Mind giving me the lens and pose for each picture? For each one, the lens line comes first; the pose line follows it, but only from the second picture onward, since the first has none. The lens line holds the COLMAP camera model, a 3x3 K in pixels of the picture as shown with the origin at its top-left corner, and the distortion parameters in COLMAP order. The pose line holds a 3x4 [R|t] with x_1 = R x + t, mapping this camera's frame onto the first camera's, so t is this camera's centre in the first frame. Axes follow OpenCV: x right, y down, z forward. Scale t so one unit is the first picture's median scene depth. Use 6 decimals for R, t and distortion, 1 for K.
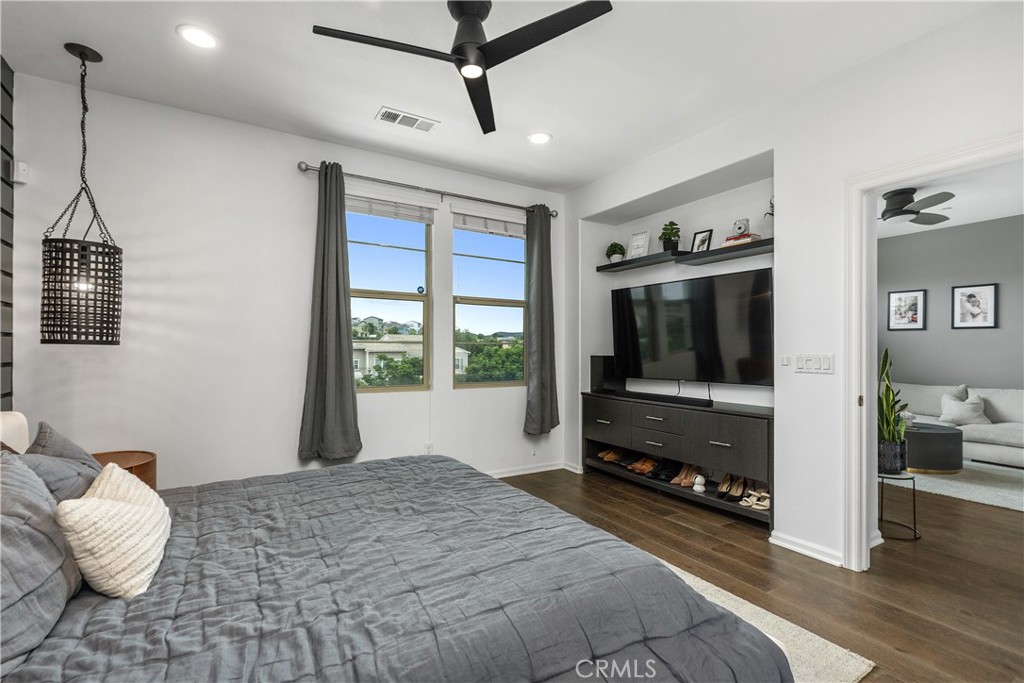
lens RADIAL K [[466.1, 0, 513.3], [0, 466.1, 341.7], [0, 0, 1]] dist [0.002953, -0.000290]
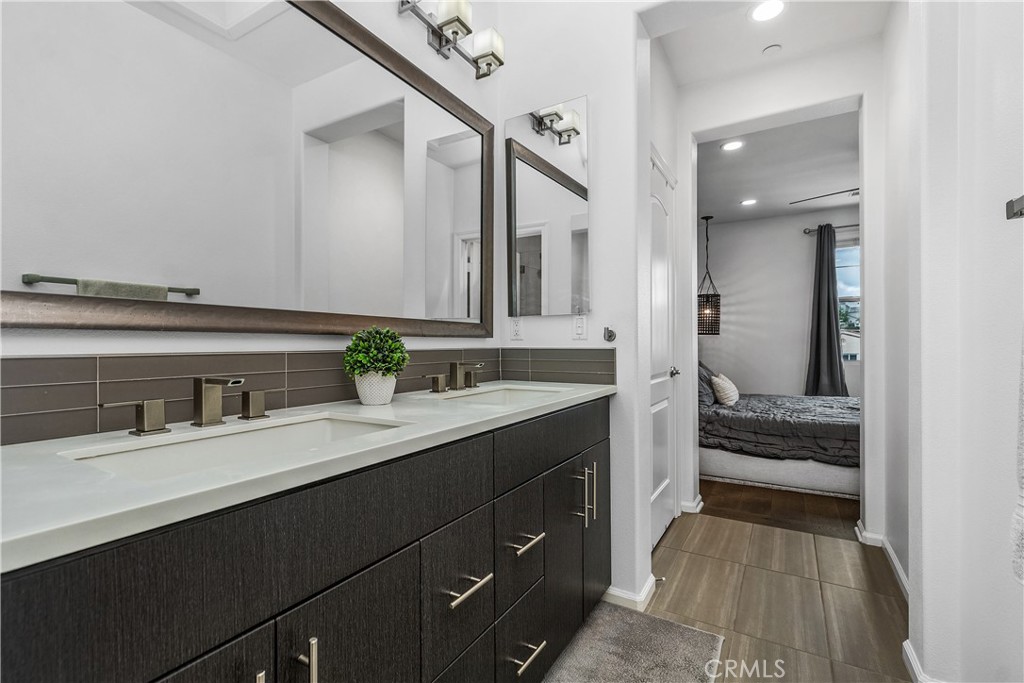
lens RADIAL K [[466.1, 0, 514.7], [0, 466.1, 339.0], [0, 0, 1]] dist [0.002953, -0.000290]
pose [[0.462819, -0.005706, -0.886434, 0.718267], [0.010006, 0.999949, -0.001212, 0.018927], [0.886396, -0.008309, 0.462853, -0.946022]]
